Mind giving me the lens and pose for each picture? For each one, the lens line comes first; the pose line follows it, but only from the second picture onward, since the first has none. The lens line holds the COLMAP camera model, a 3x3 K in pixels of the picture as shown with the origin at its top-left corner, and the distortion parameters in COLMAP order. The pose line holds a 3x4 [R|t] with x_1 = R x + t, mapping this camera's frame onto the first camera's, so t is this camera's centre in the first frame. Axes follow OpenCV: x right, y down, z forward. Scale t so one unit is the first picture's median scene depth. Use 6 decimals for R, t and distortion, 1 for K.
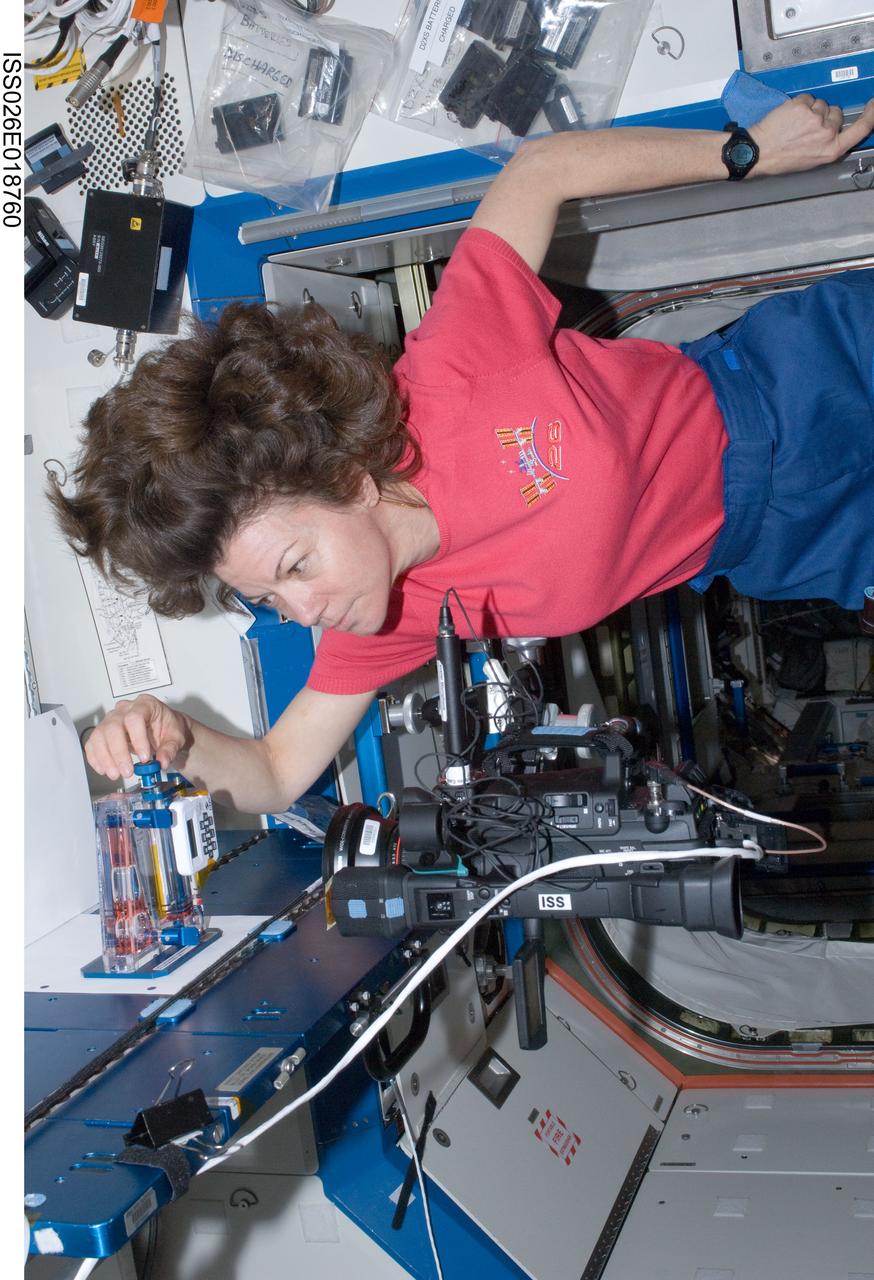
lens RADIAL K [[1619.1, 0, 437.0], [0, 1619.1, 640.0], [0, 0, 1]] dist [-0.031450, -0.022438]
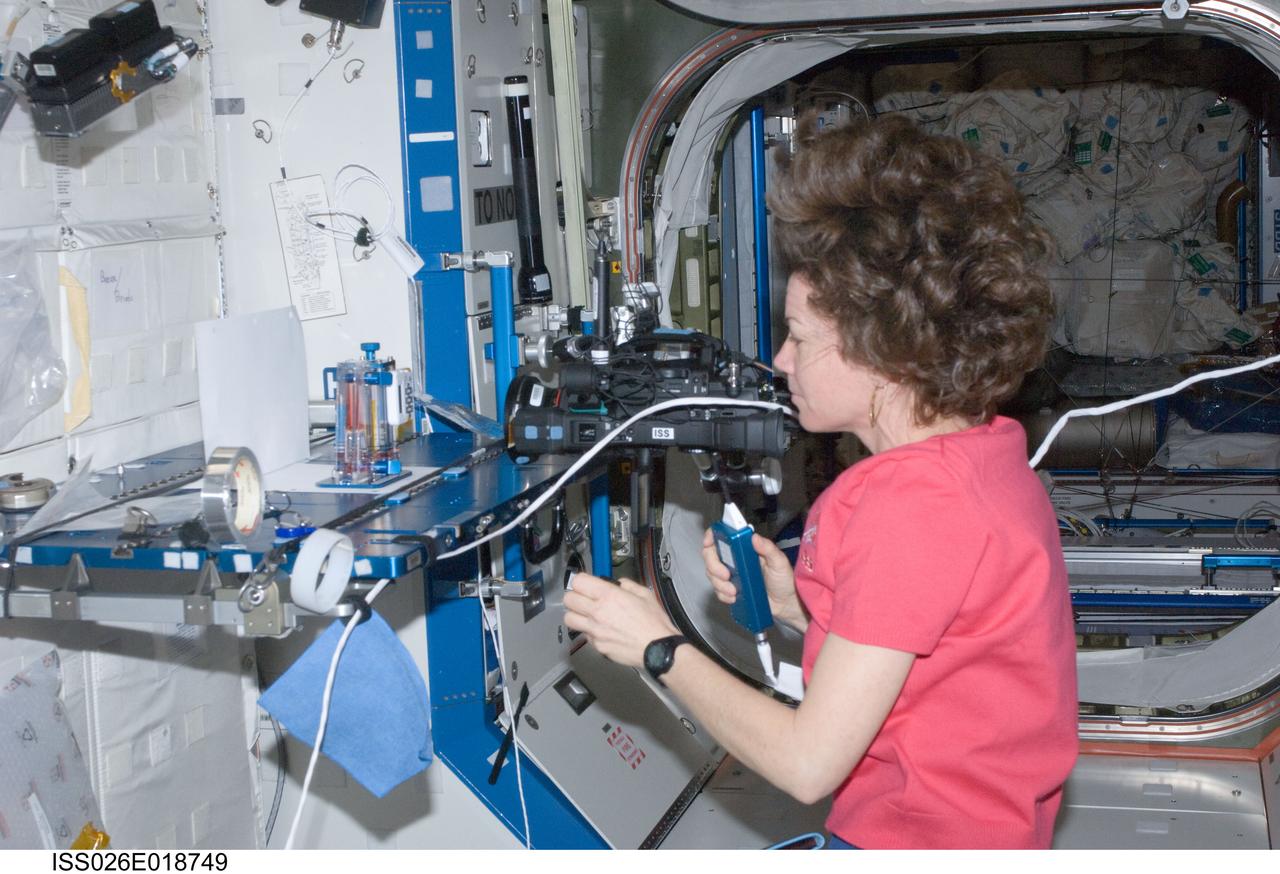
lens RADIAL K [[2227.0, 0, 640.0], [0, 2227.0, 437.0], [0, 0, 1]] dist [-0.048743, -0.071970]
pose [[0.993199, 0.080858, 0.083774, -0.100163], [-0.080743, 0.996724, -0.004770, 0.141566], [-0.083885, -0.002027, 0.996473, -0.879216]]
